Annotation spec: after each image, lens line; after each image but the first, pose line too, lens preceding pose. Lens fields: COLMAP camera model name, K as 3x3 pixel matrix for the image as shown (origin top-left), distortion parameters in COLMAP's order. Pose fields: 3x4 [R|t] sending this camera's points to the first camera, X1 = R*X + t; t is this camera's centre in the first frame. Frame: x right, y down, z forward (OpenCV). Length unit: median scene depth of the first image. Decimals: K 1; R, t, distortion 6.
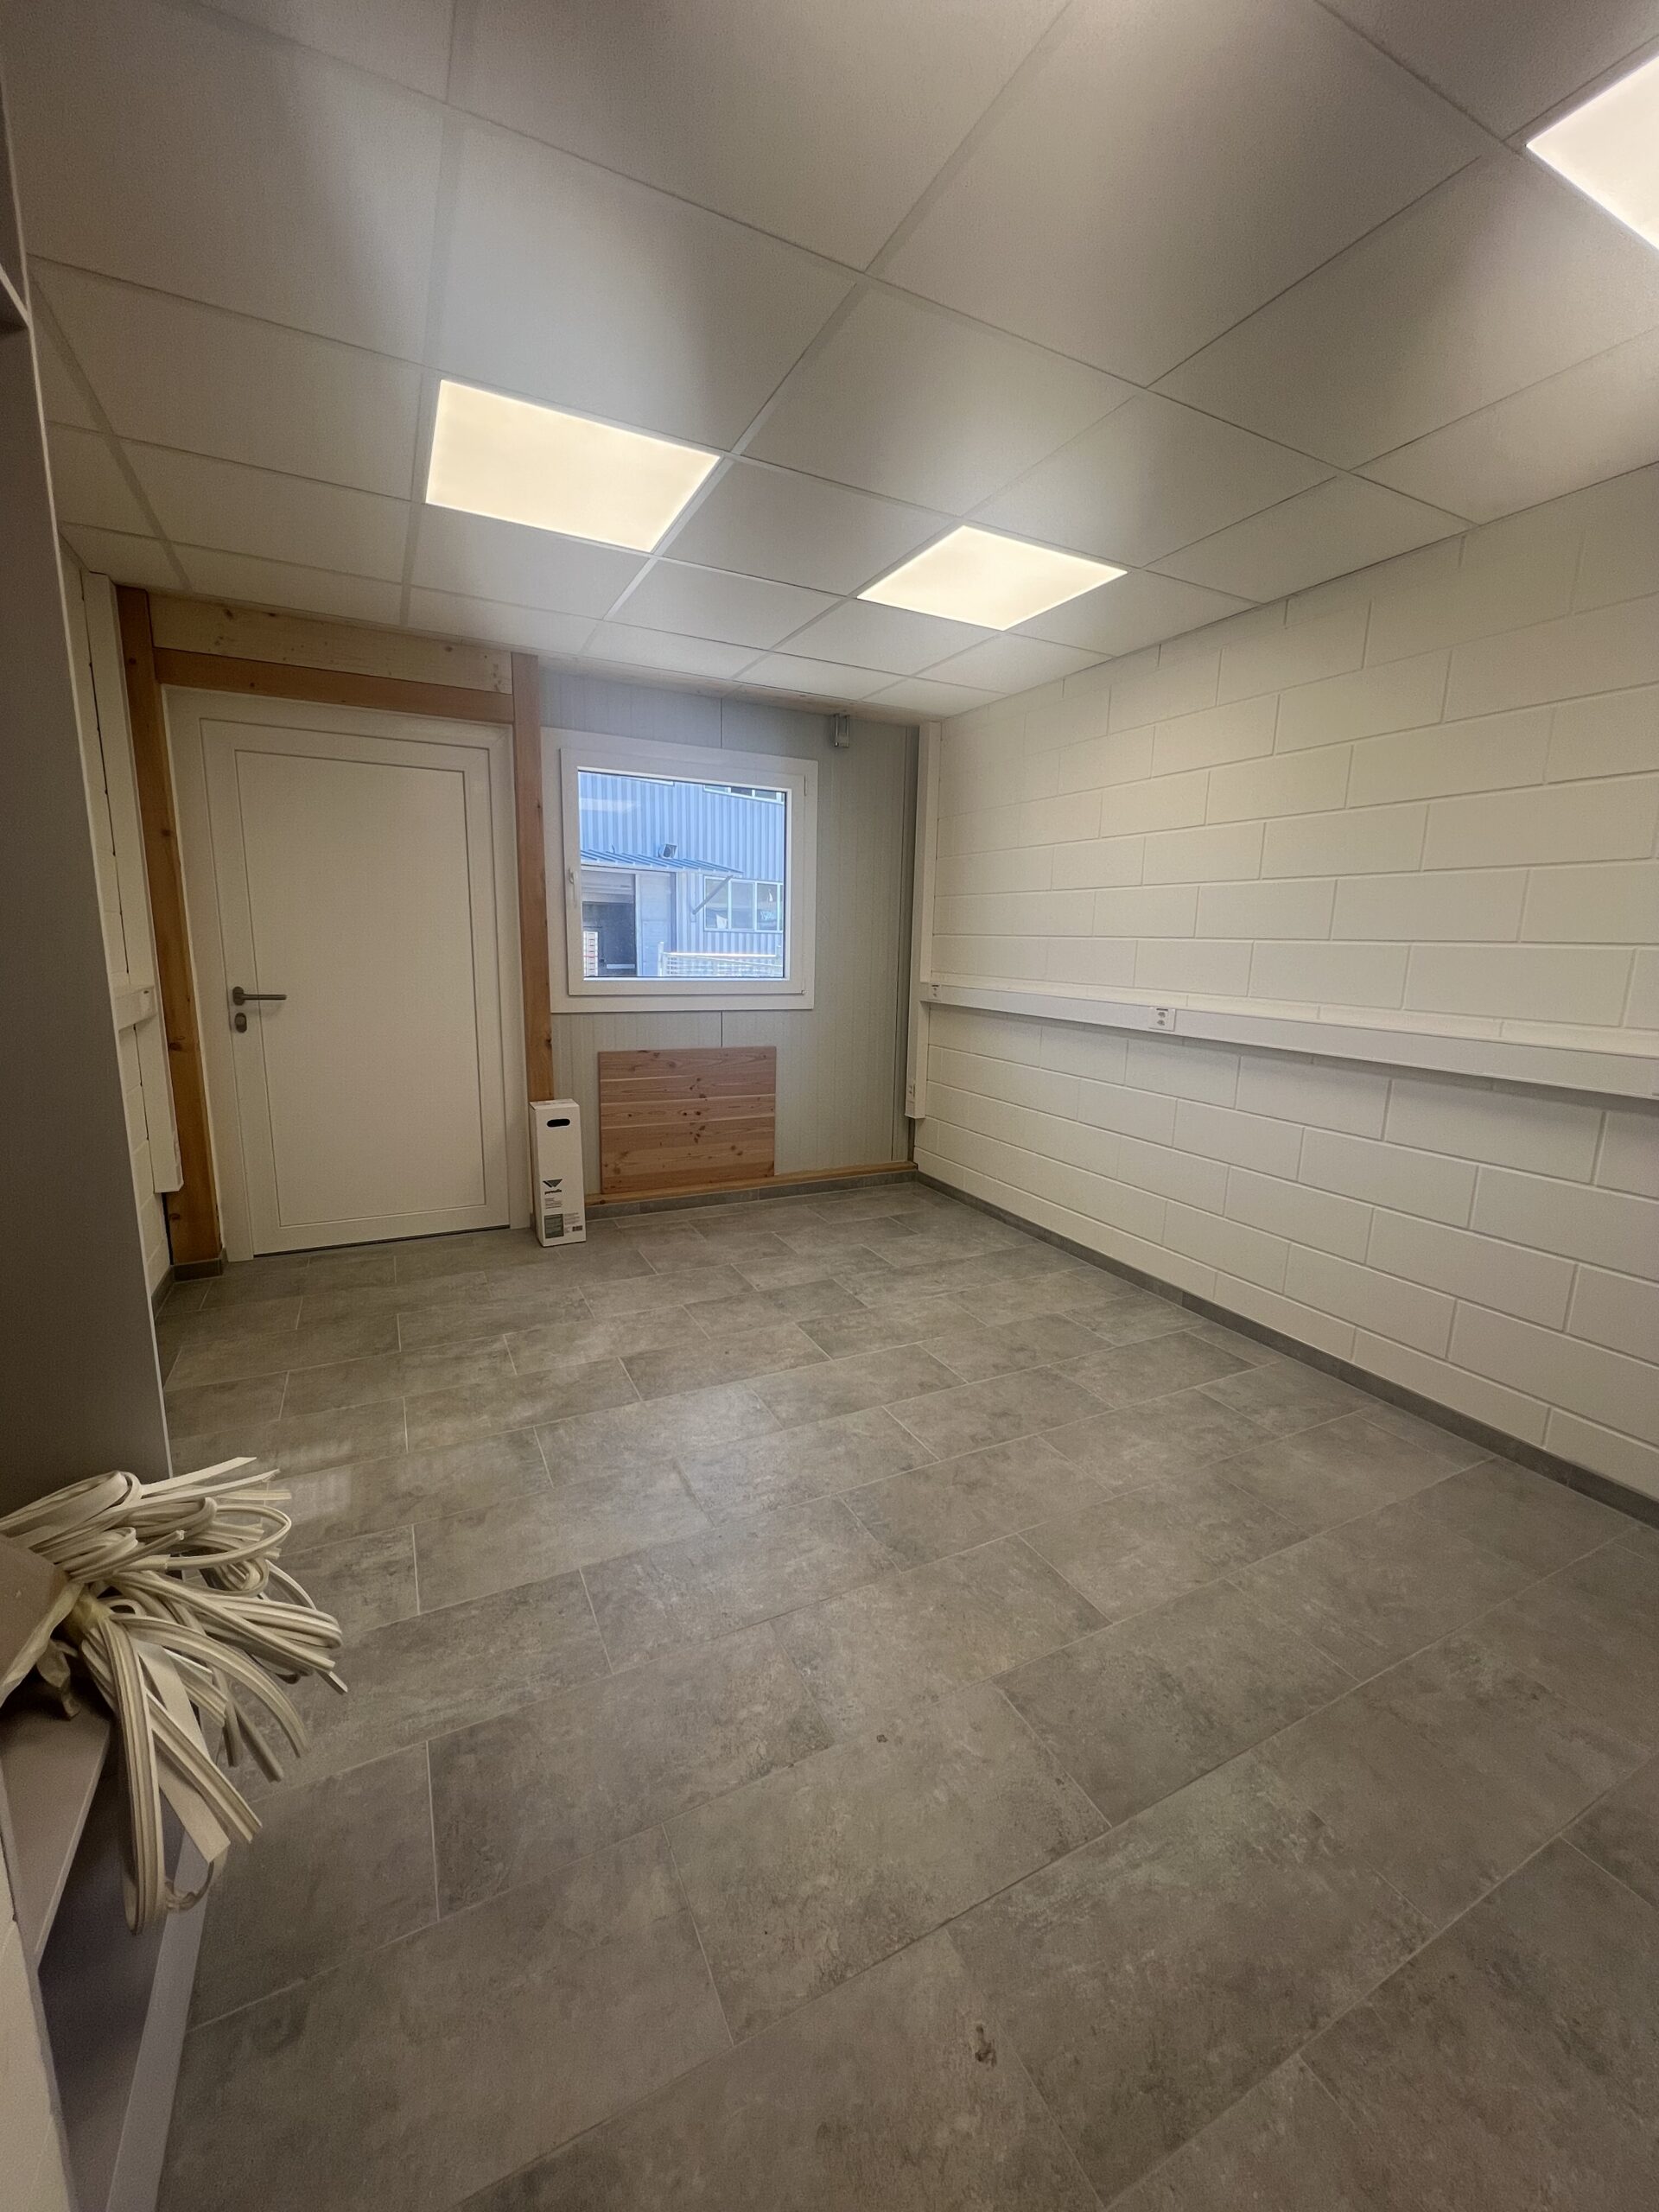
lens RADIAL K [[888.4, 0, 844.4], [0, 888.4, 1093.2], [0, 0, 1]] dist [0.001447, 0.000561]
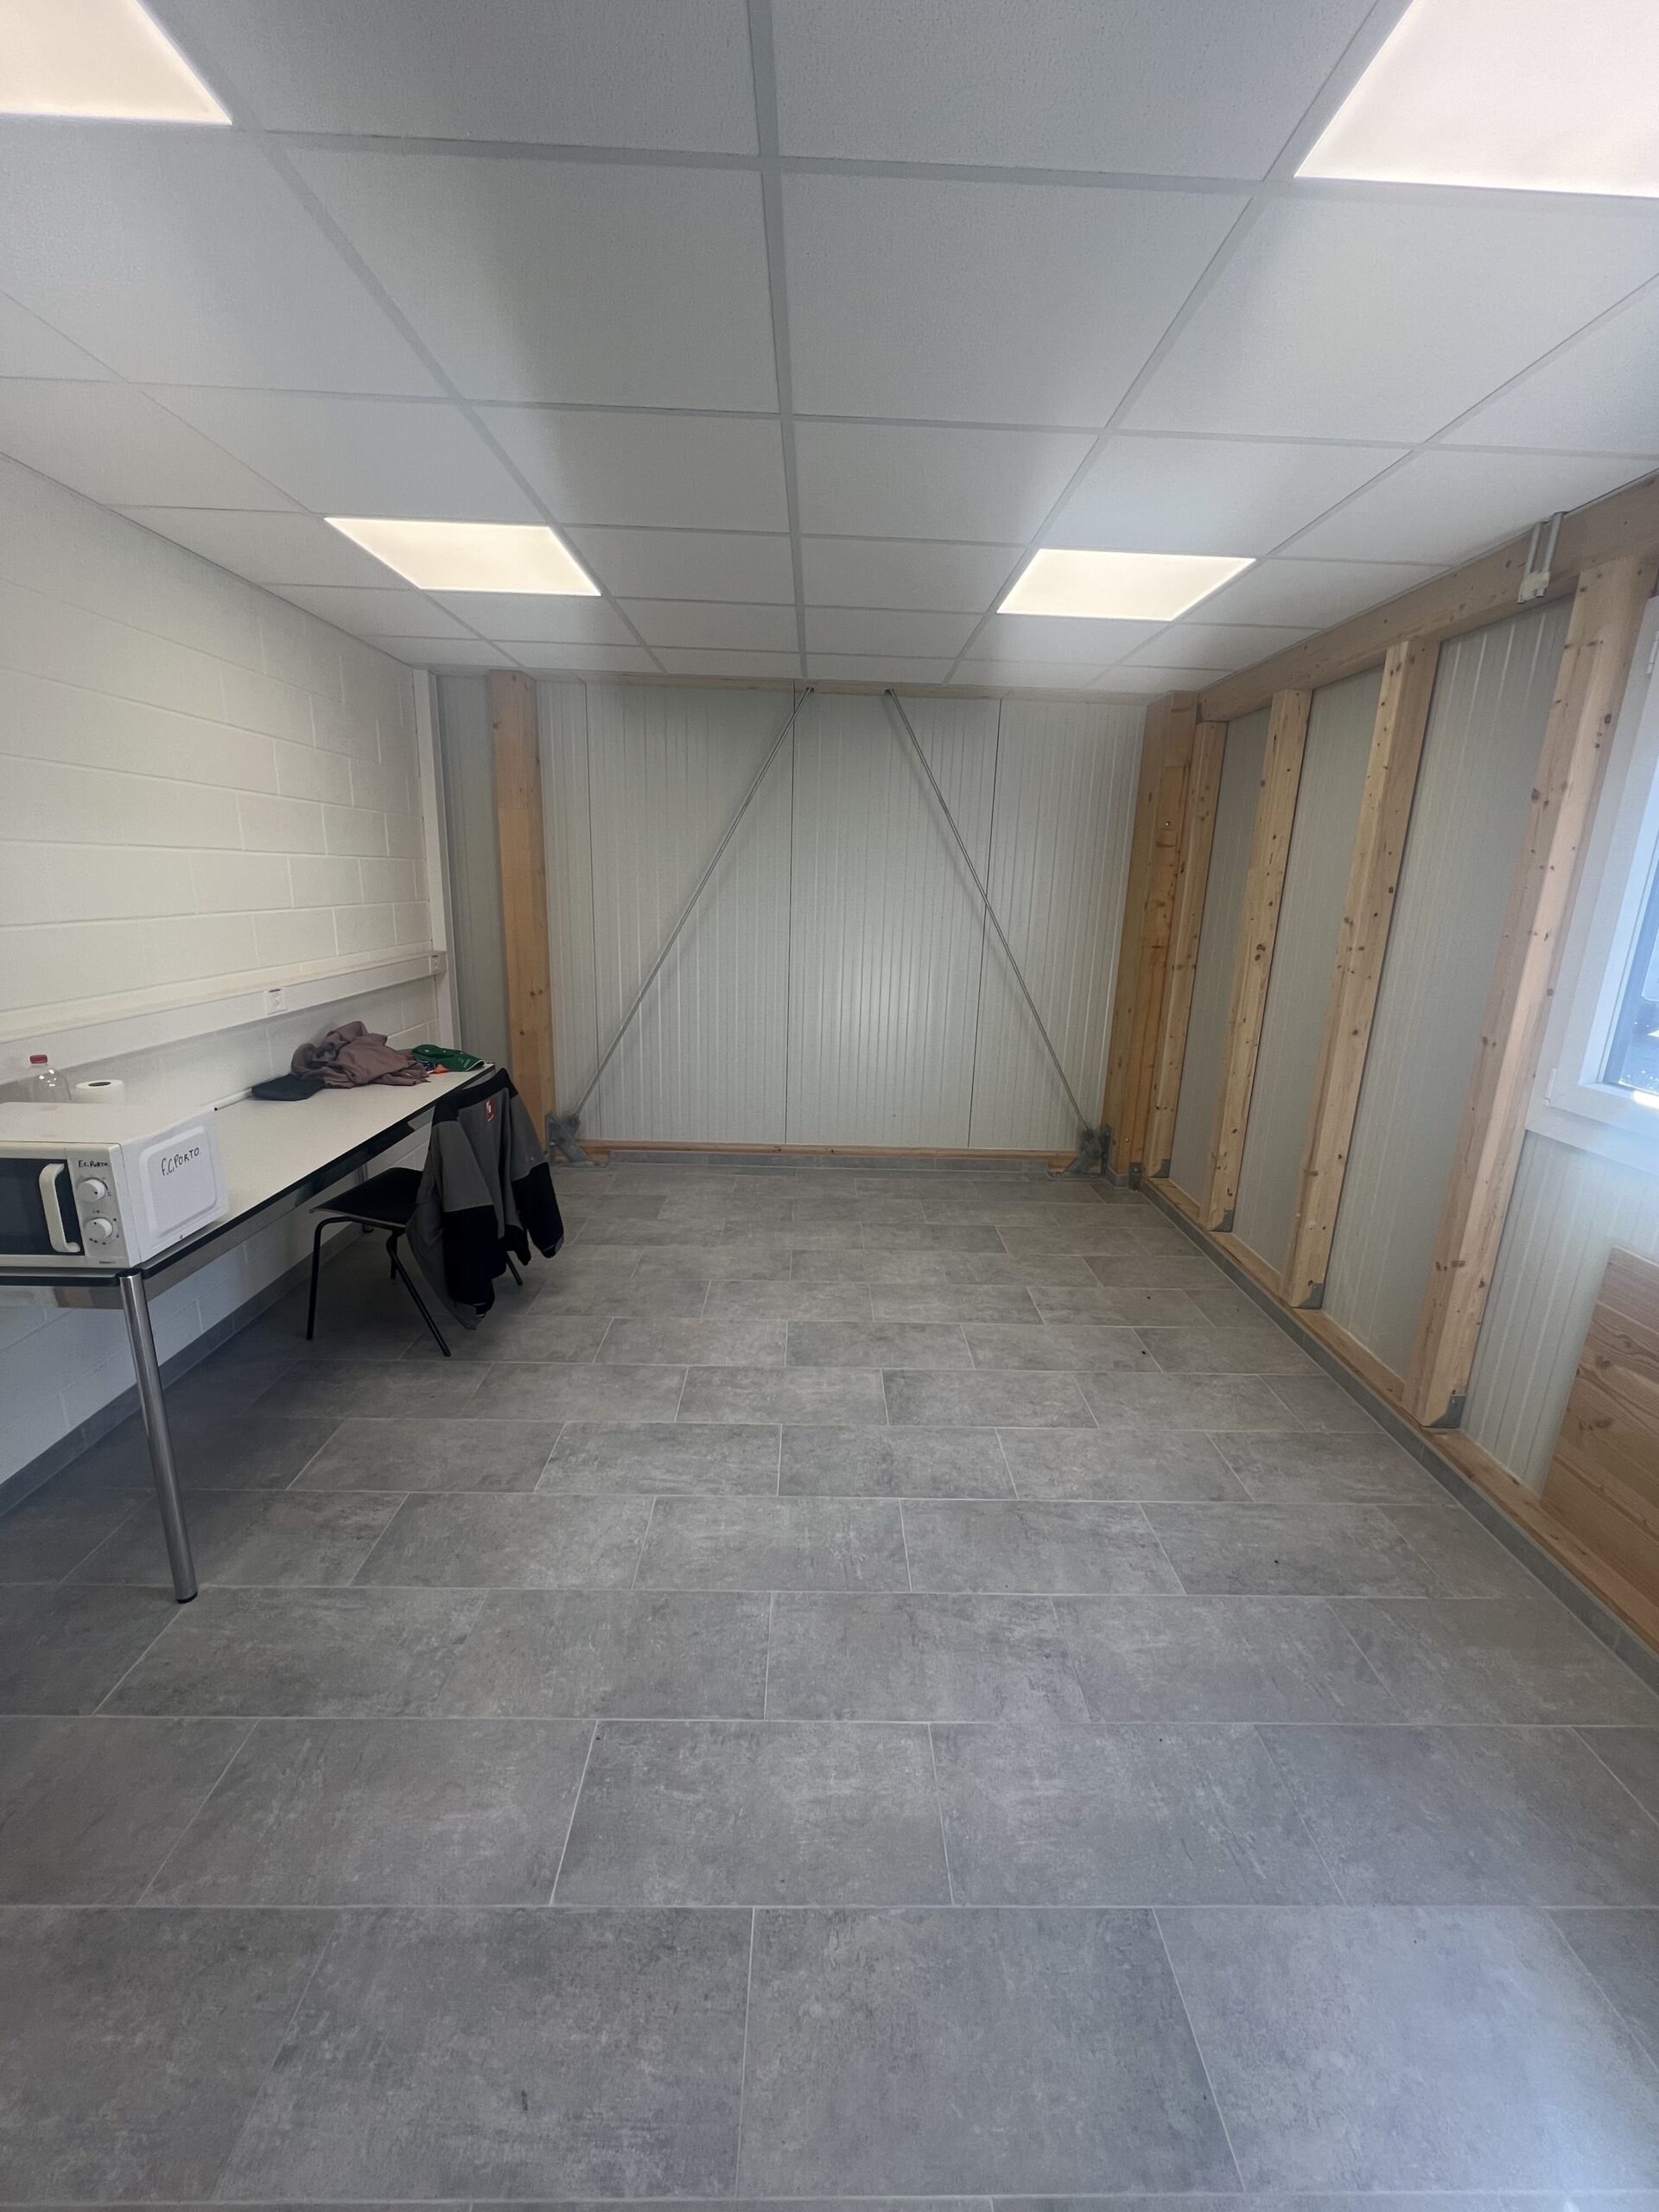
lens RADIAL K [[888.4, 0, 845.0], [0, 888.4, 1116.8], [0, 0, 1]] dist [0.001447, 0.000561]
pose [[-0.902417, -0.146275, 0.405275, -0.192310], [0.021987, 0.923750, 0.382363, -0.382294], [-0.430303, 0.353962, -0.830392, 1.409258]]
